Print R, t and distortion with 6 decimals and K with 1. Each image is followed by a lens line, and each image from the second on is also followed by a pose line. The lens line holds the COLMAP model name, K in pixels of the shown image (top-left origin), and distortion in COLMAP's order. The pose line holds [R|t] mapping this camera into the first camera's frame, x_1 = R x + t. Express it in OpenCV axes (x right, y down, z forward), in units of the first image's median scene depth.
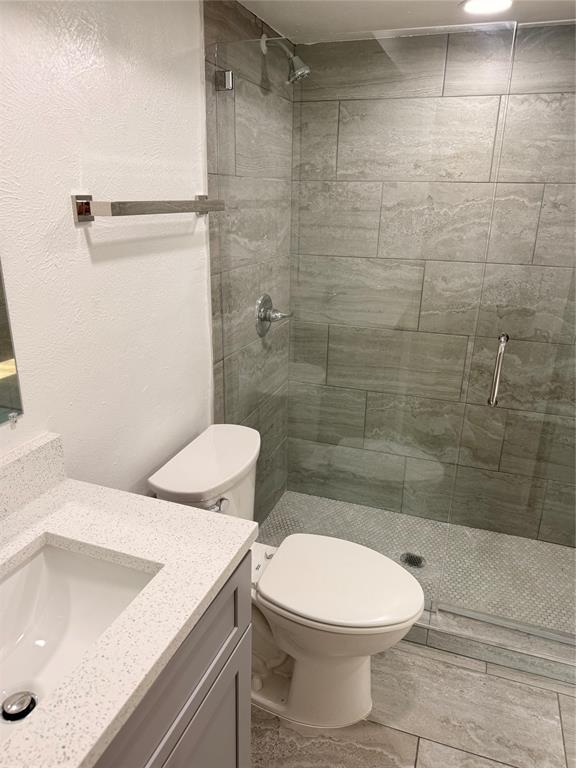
lens RADIAL K [[537.4, 0, 286.1], [0, 537.4, 384.6], [0, 0, 1]] dist [0.029008, -0.004957]
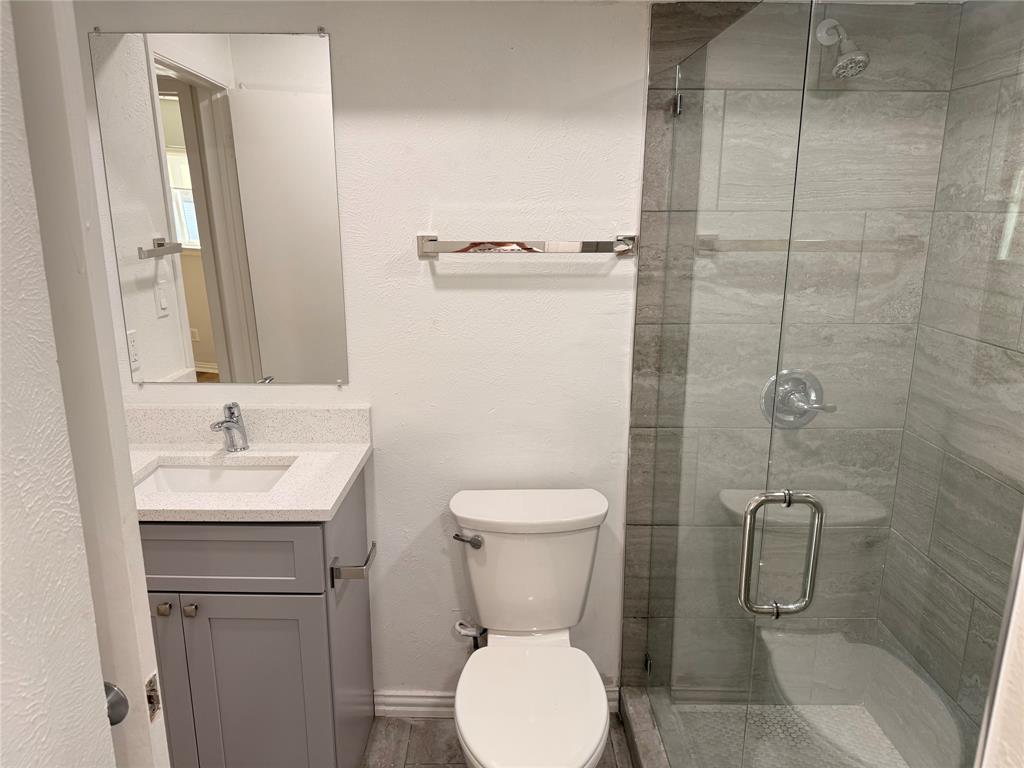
lens RADIAL K [[716.5, 0, 515.2], [0, 716.5, 387.5], [0, 0, 1]] dist [0.029008, -0.004957]
pose [[0.363103, 0.210116, -0.907748, 0.906373], [-0.308755, 0.946331, 0.095544, -0.164922], [0.879105, 0.245580, 0.408490, 0.400992]]
